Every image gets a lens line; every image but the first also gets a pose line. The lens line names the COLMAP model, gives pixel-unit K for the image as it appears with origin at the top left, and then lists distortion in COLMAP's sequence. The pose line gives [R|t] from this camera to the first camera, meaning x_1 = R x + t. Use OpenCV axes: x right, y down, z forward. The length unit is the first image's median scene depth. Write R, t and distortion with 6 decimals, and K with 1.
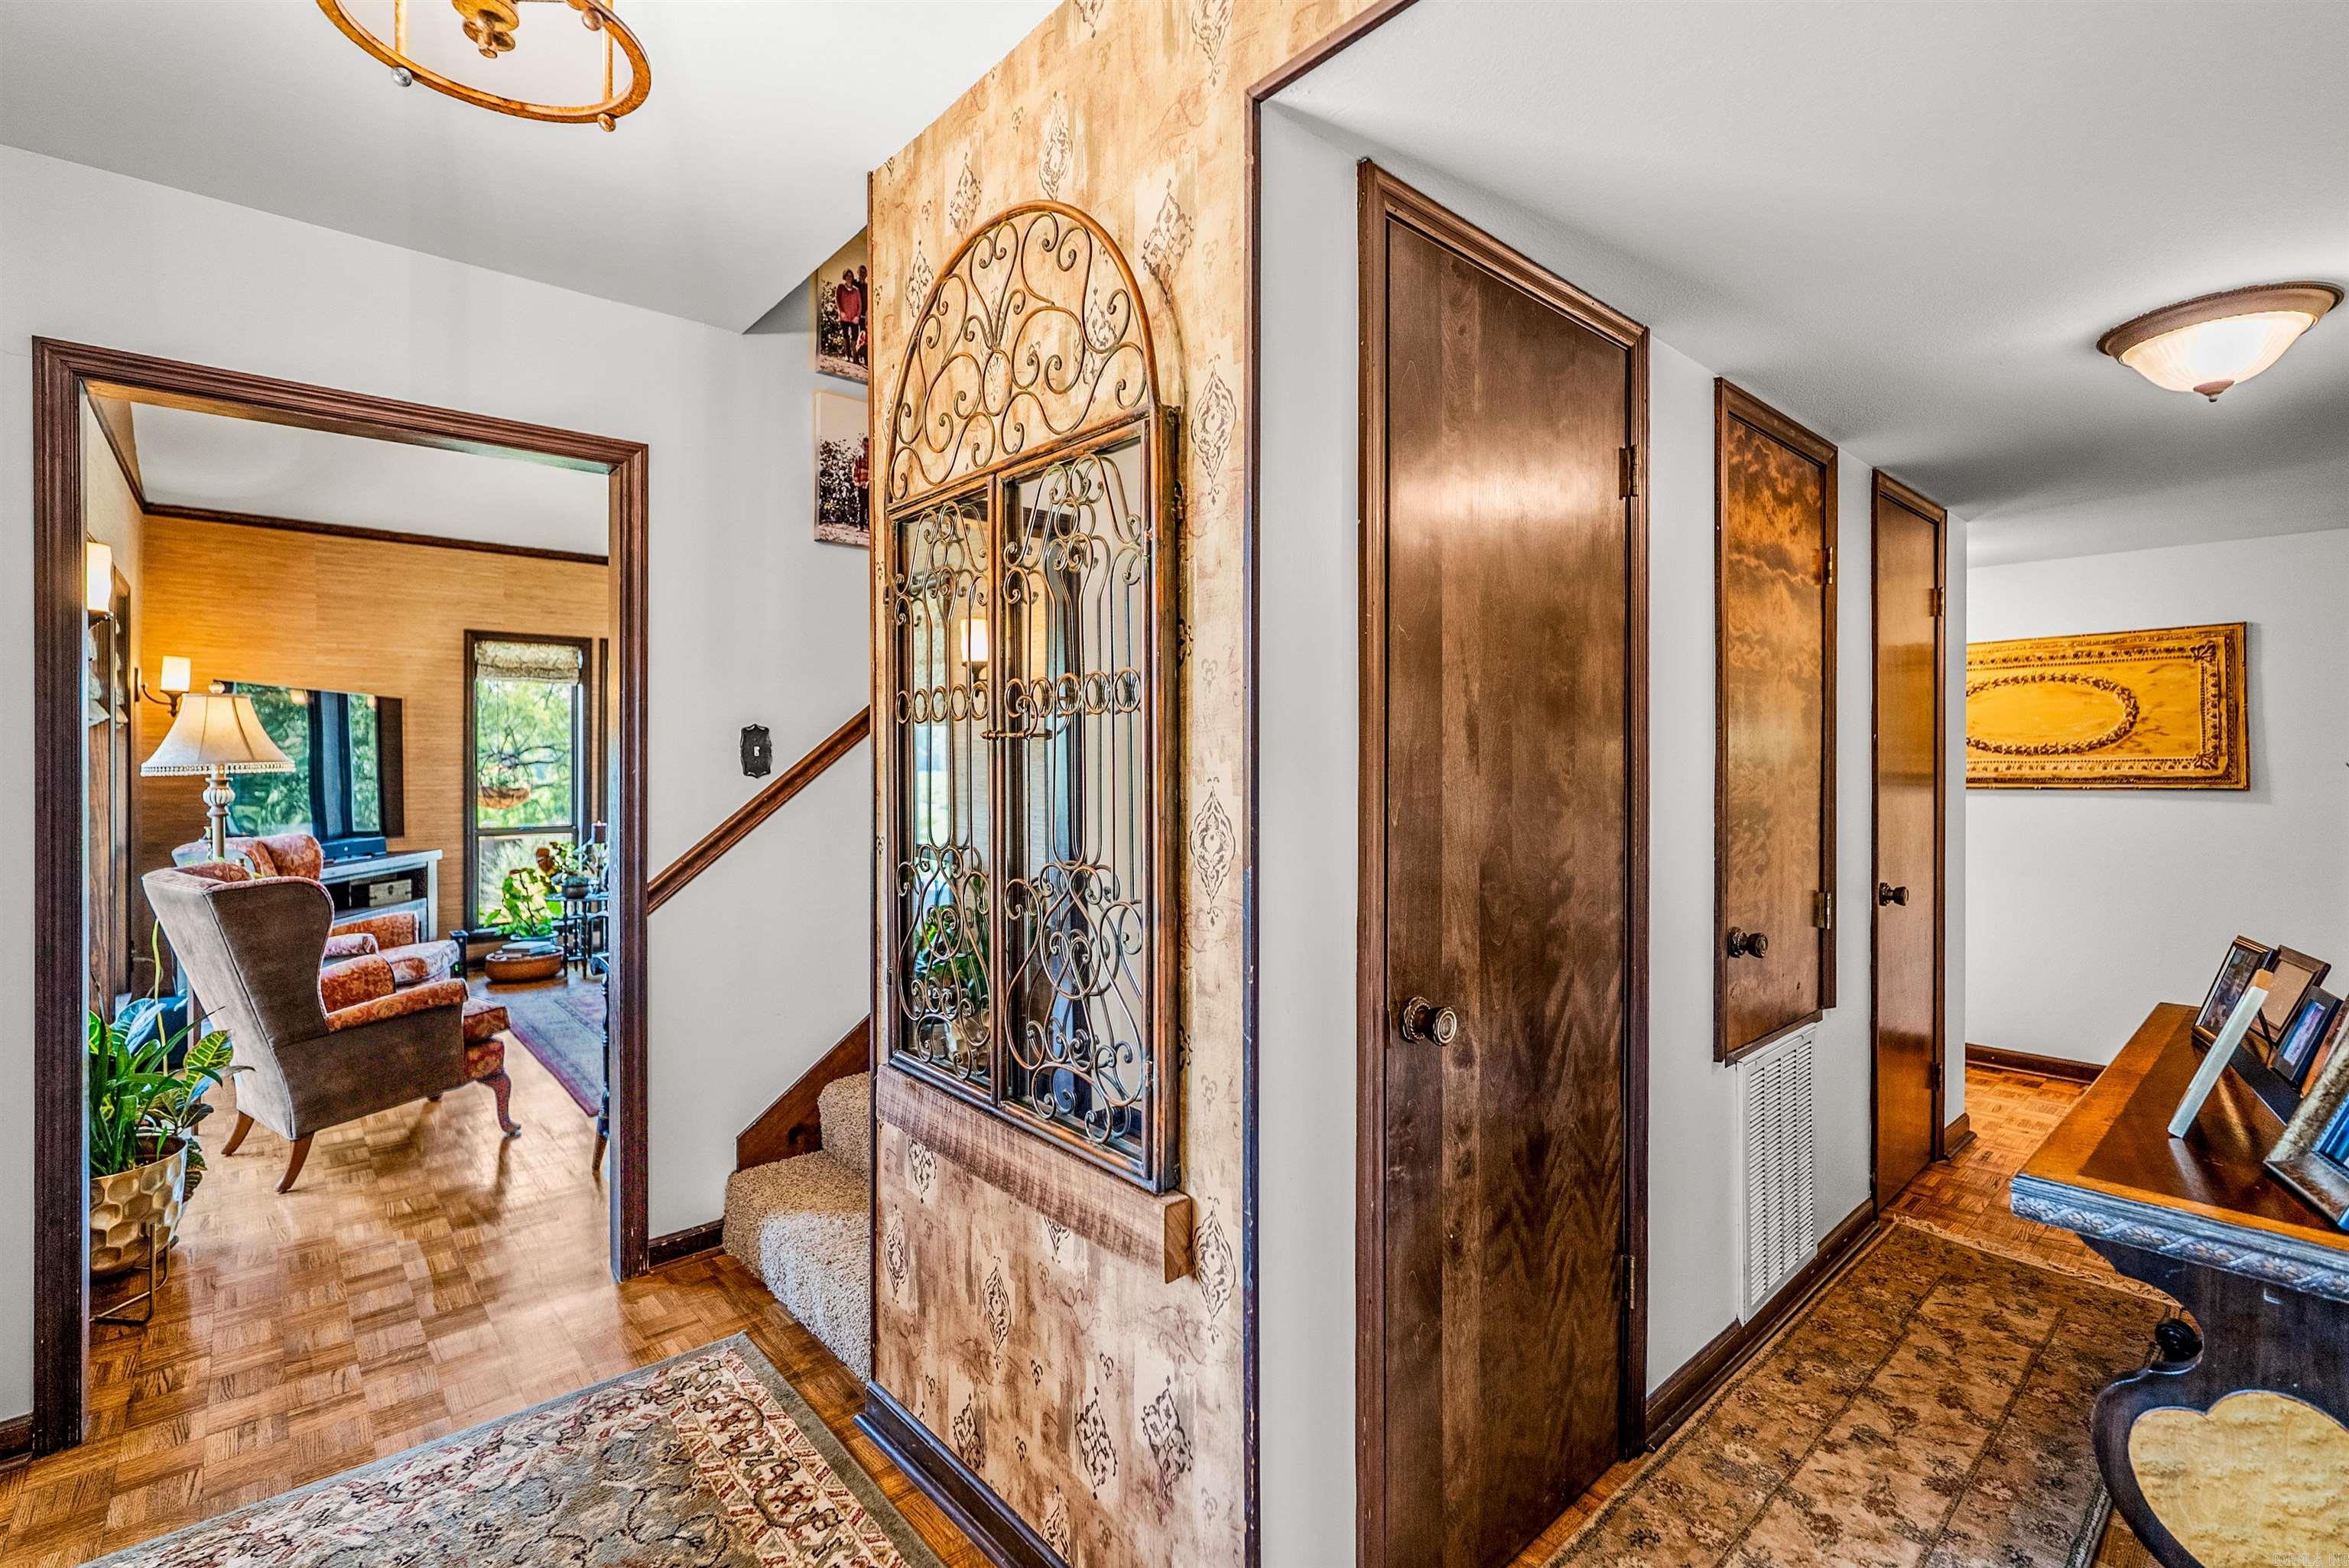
lens RADIAL K [[1056.0, 0, 1181.4], [0, 1056.0, 773.1], [0, 0, 1]] dist [-0.007454, 0.001175]
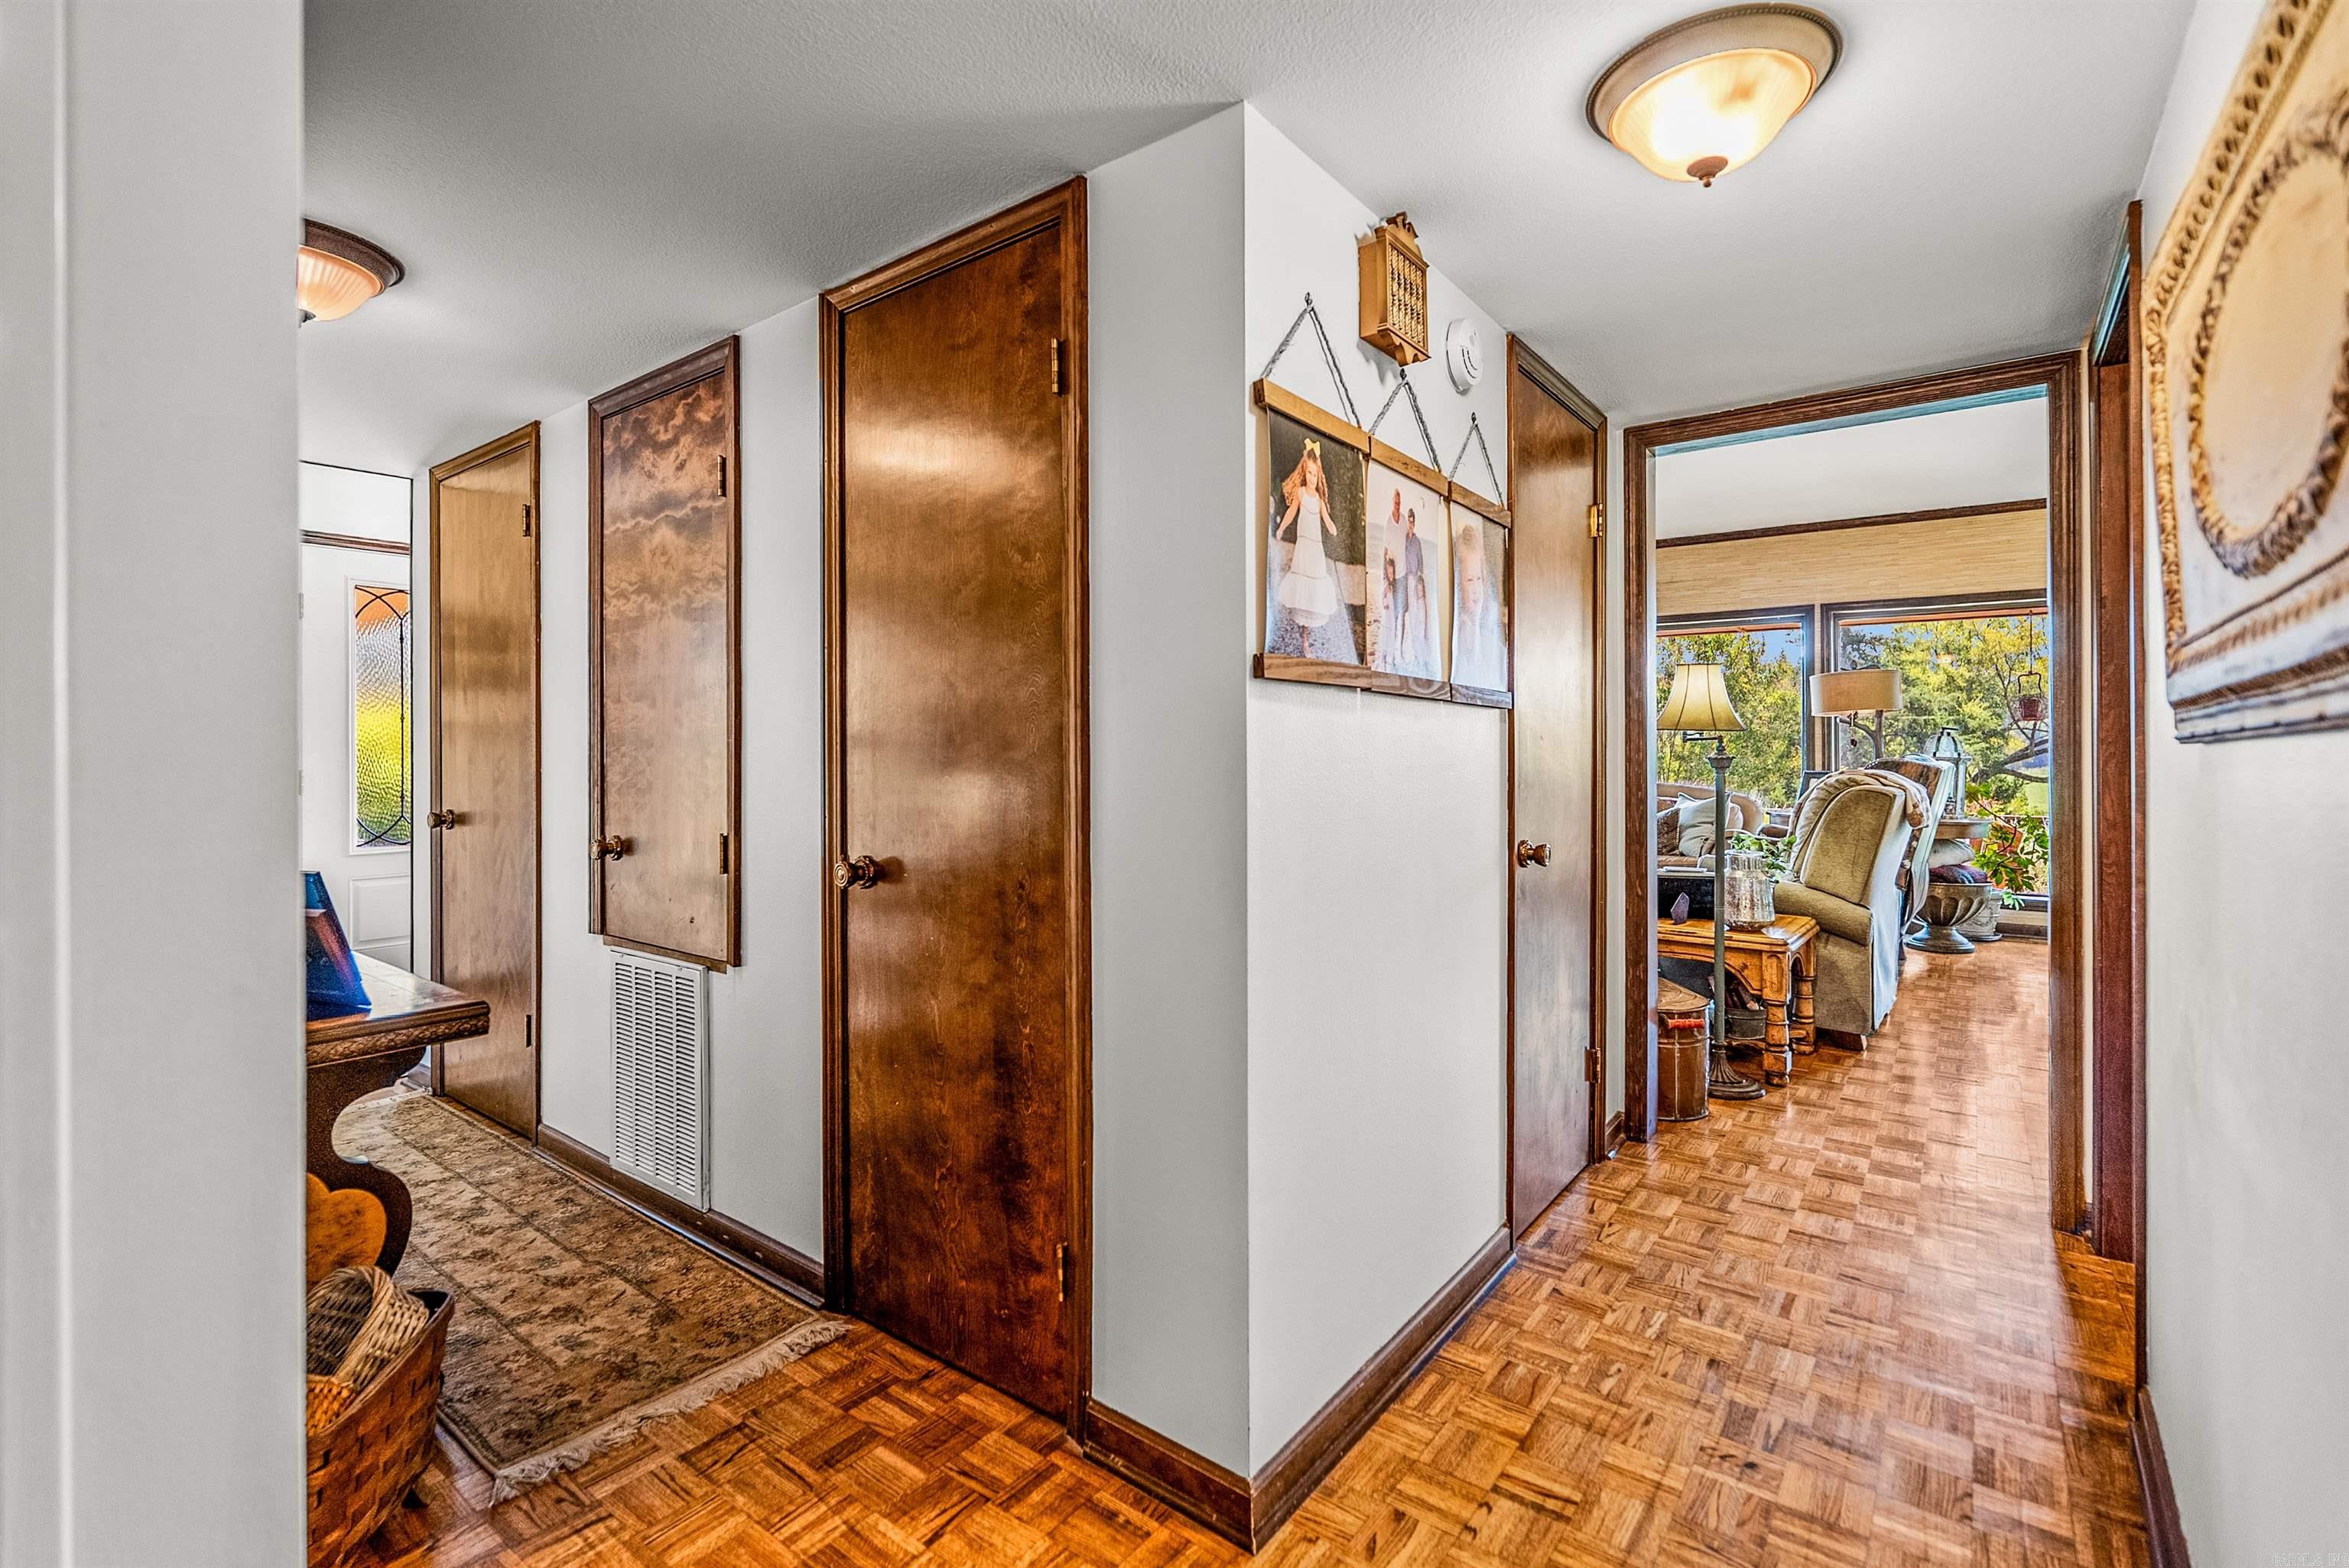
lens RADIAL K [[1048.4, 0, 1182.7], [0, 1048.4, 756.7], [0, 0, 1]] dist [-0.009753, 0.001397]
pose [[0.189388, 0.001474, -0.981901, 1.785394], [-0.006691, 0.999978, 0.000211, 0.051072], [0.981879, 0.006530, 0.189394, 1.378401]]
